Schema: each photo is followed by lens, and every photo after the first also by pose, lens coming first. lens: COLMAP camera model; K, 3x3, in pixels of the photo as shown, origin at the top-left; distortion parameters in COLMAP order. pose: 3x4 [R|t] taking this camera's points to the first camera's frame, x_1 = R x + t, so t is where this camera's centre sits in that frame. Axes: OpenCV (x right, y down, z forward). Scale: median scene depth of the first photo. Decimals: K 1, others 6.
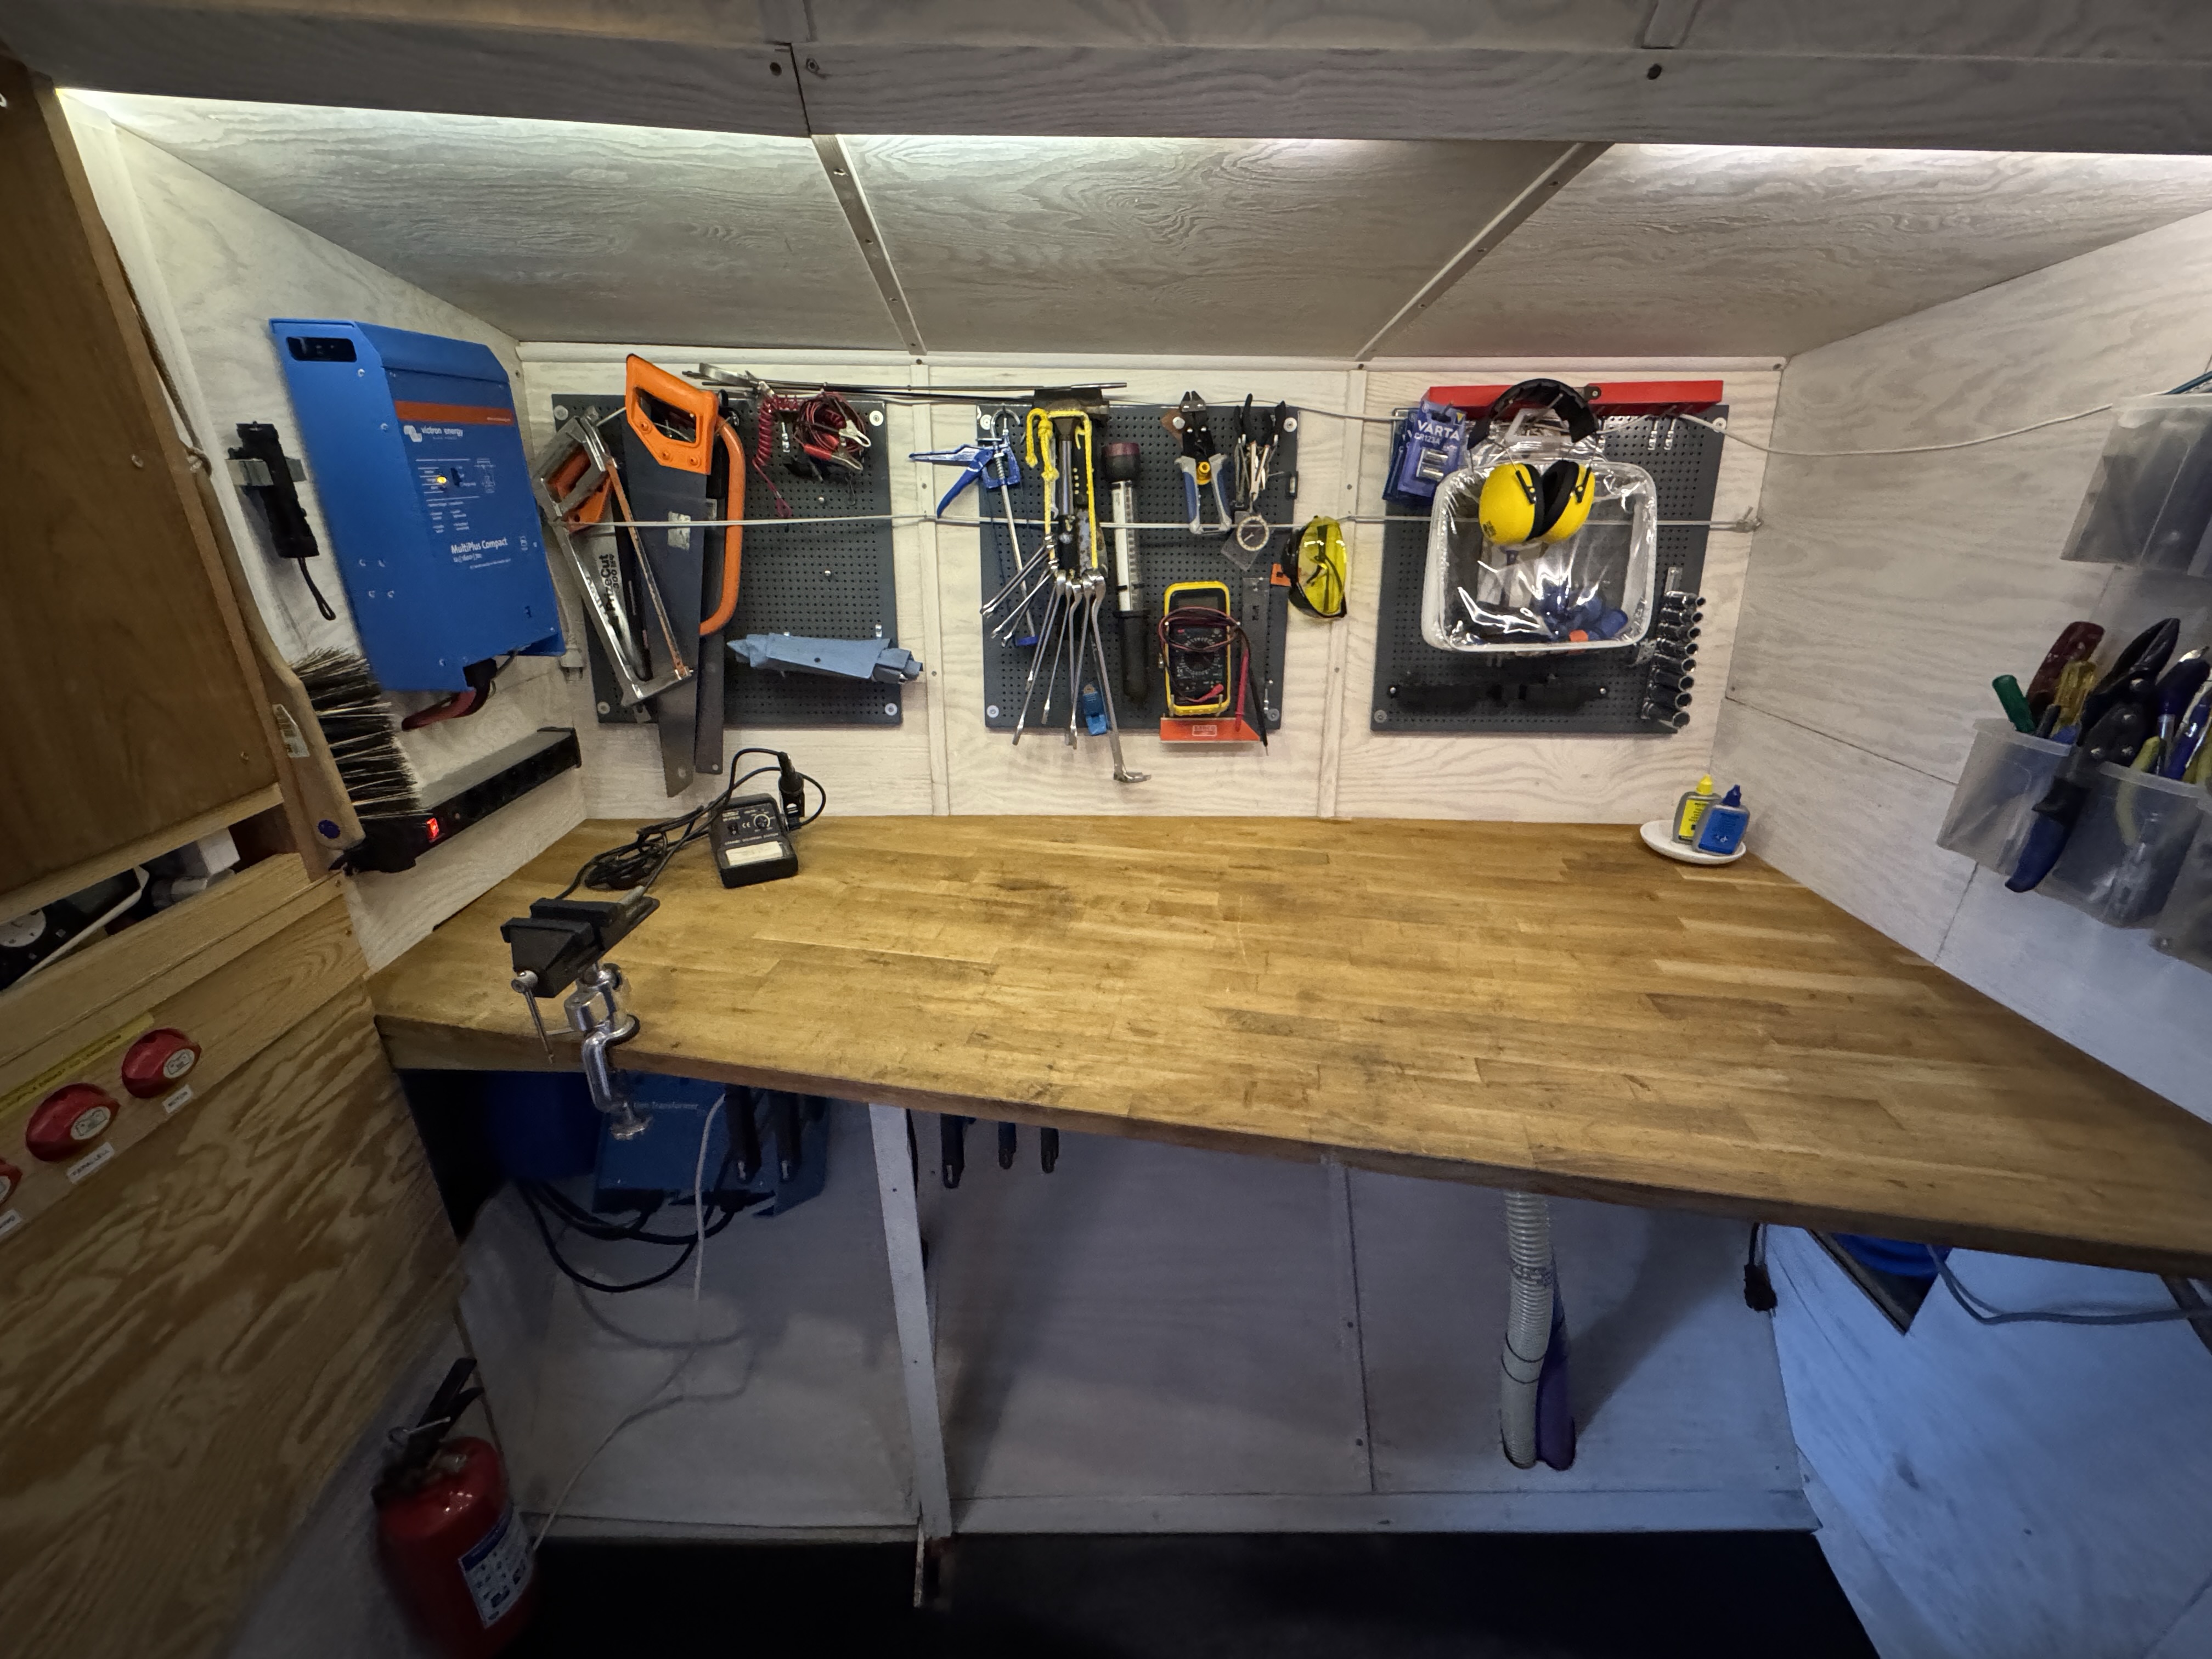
lens RADIAL K [[884.8, 0, 1106.0], [0, 884.8, 820.0], [0, 0, 1]] dist [-0.001796, 0.000126]
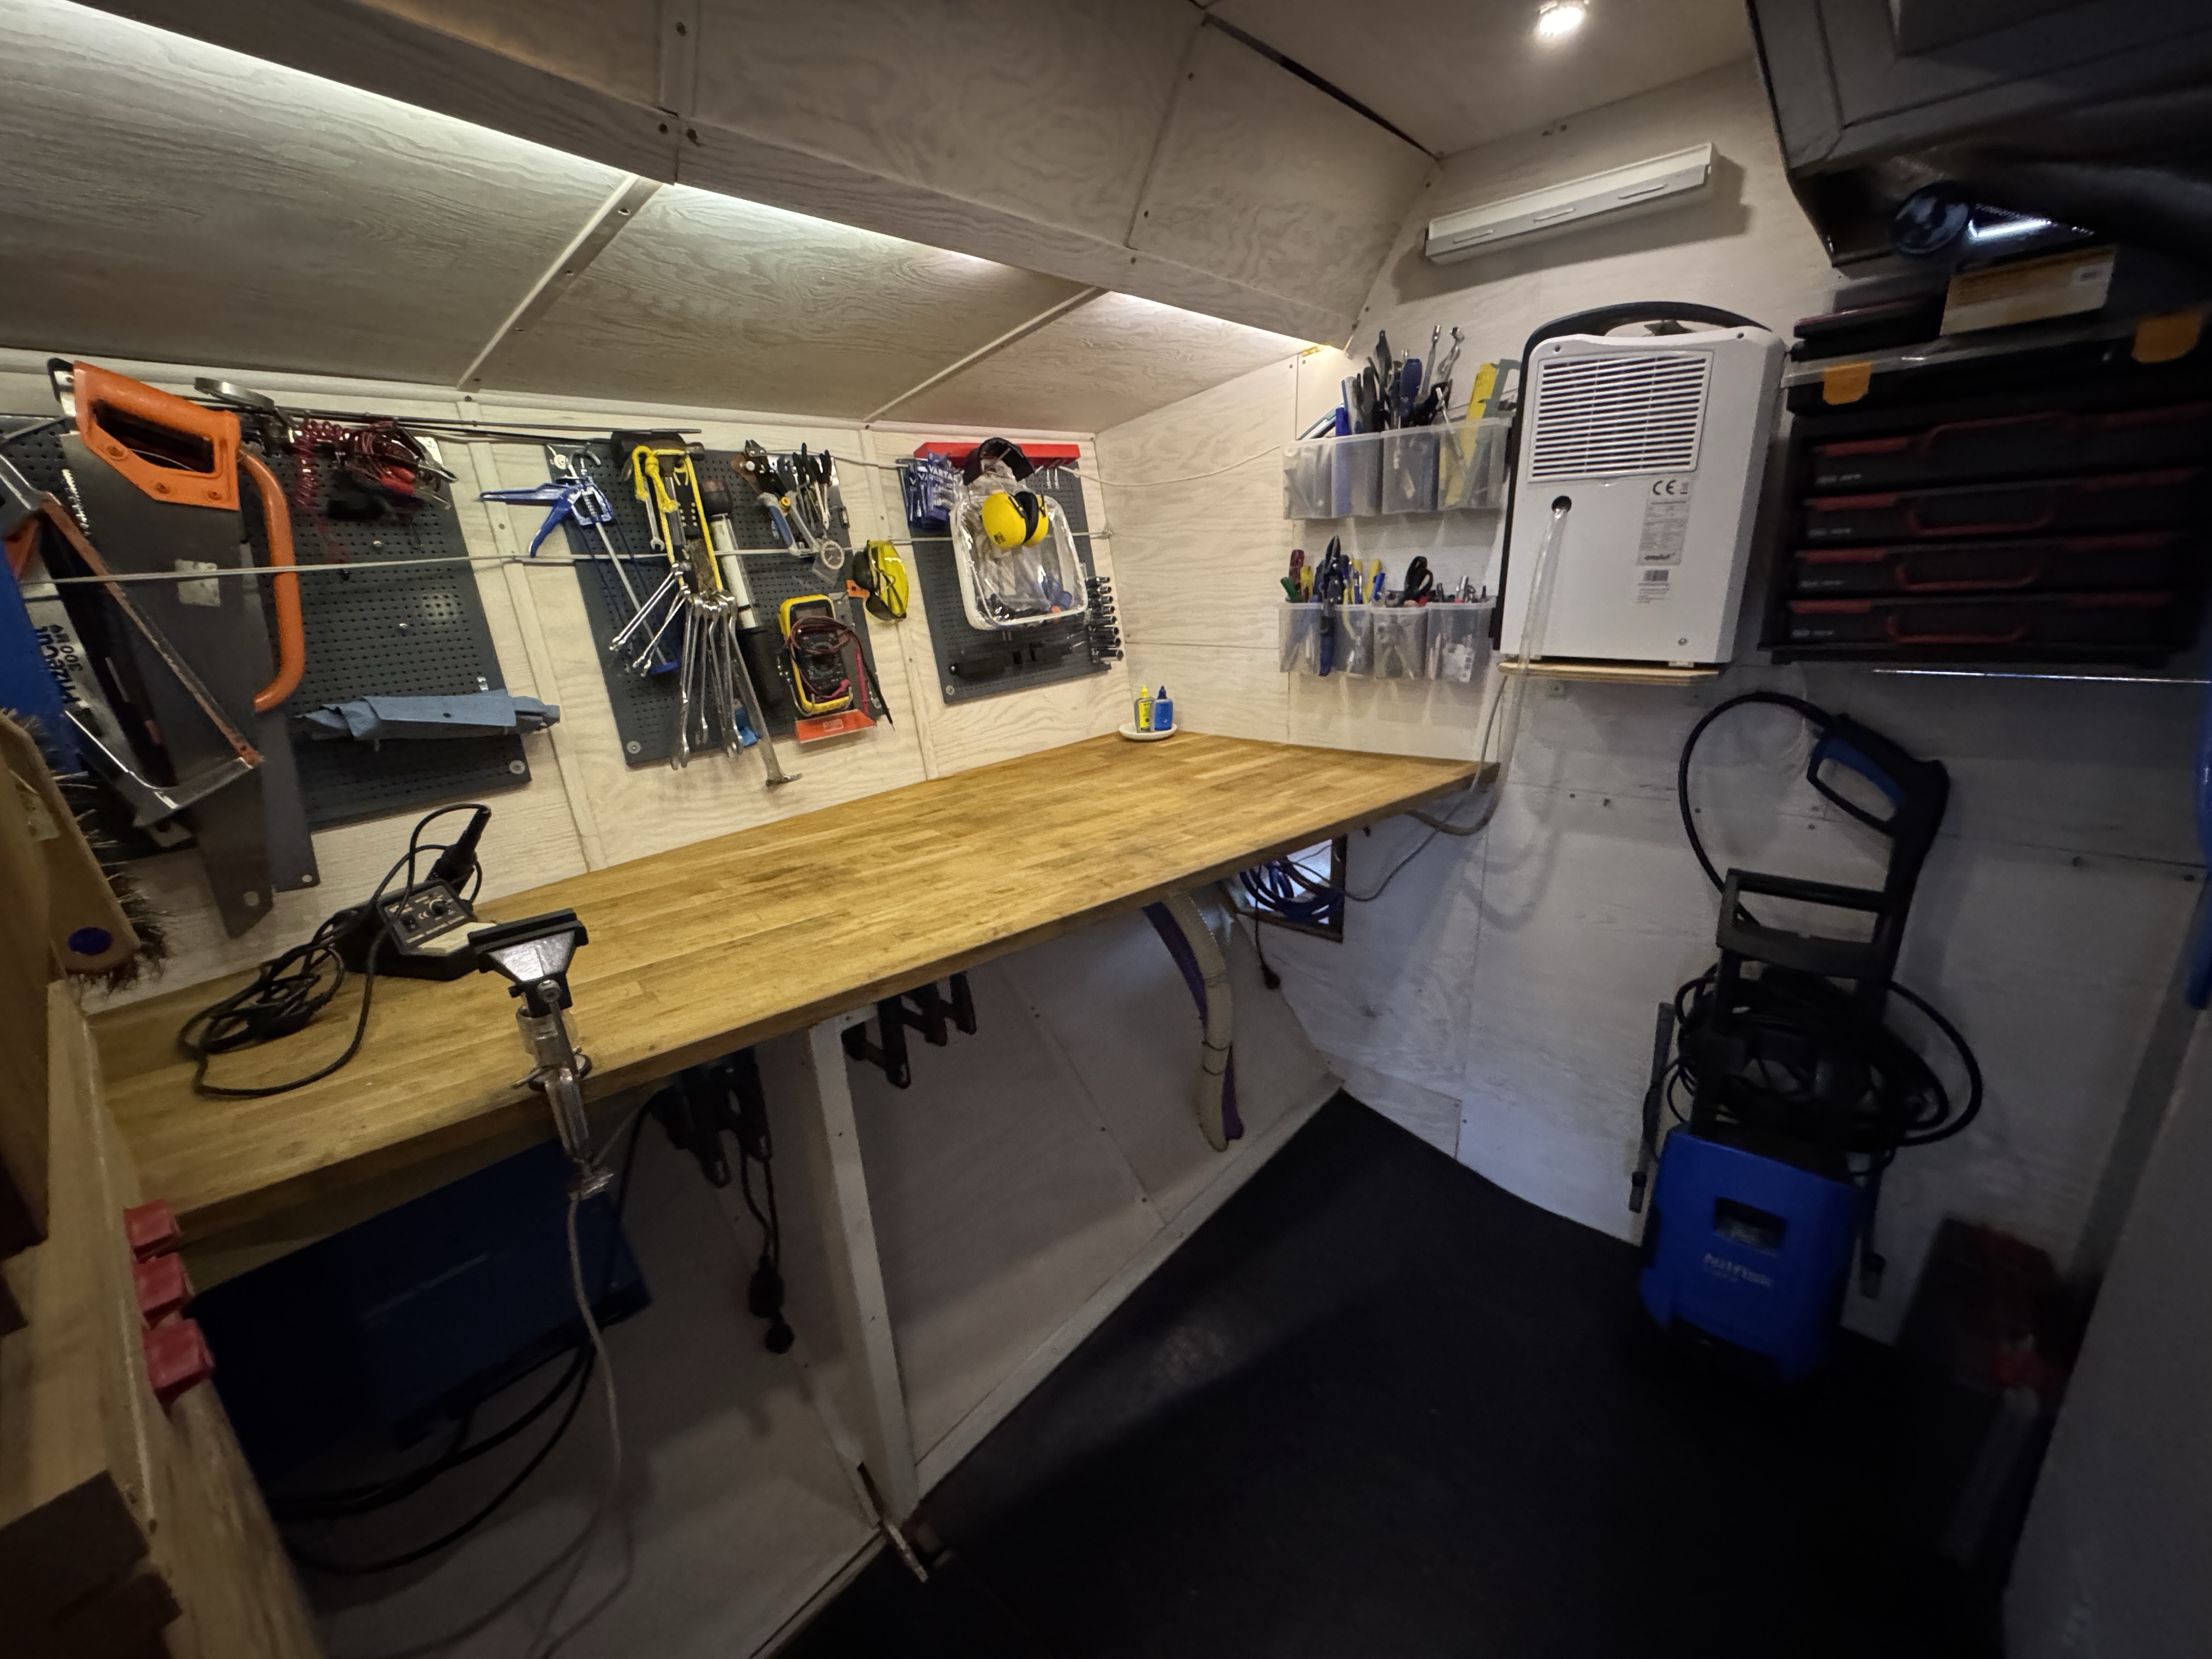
lens RADIAL K [[887.2, 0, 1105.7], [0, 887.2, 818.9], [0, 0, 1]] dist [-0.003587, 0.000031]
pose [[0.671917, -0.255788, 0.695054, -0.538469], [0.333508, 0.942431, 0.024419, 0.115610], [-0.661287, 0.215399, 0.718542, -0.041557]]
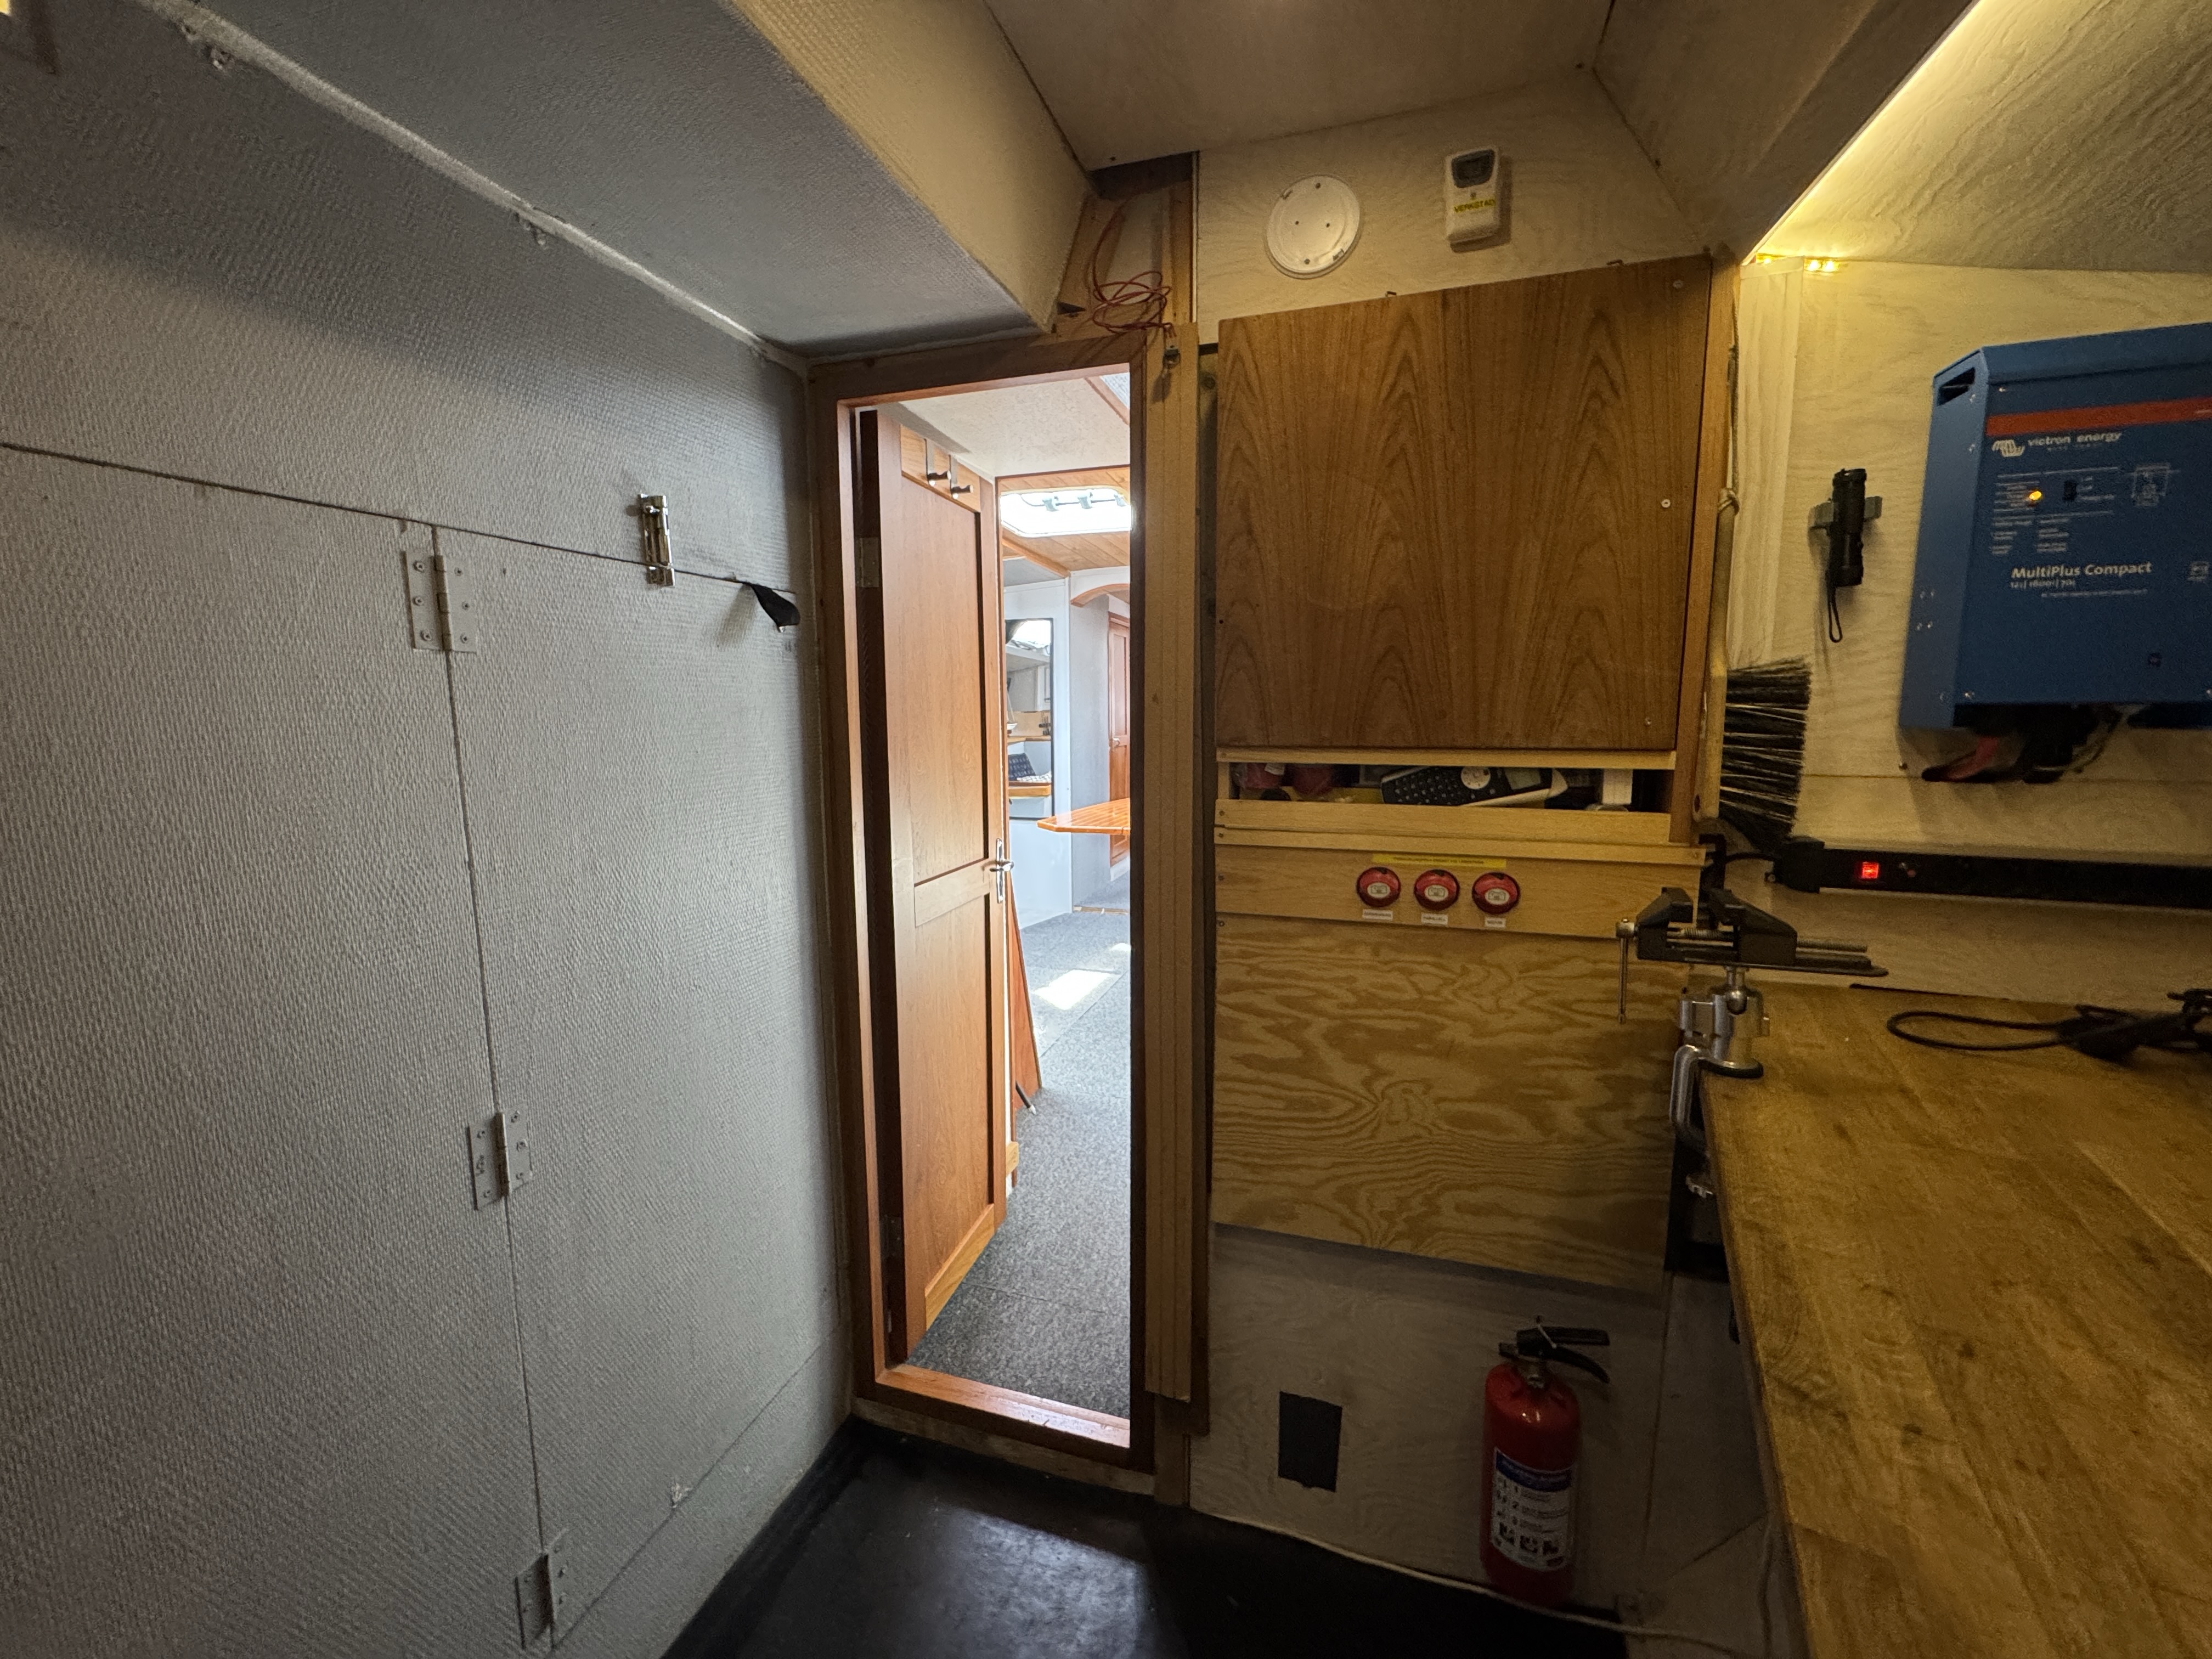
lens RADIAL K [[879.3, 0, 1101.5], [0, 879.3, 825.7], [0, 0, 1]] dist [-0.002883, -0.000294]
pose [[-0.345883, 0.107413, -0.932109, 0.320609], [-0.357937, 0.903194, 0.236902, 0.029806], [0.867321, 0.415576, -0.273953, 0.435097]]
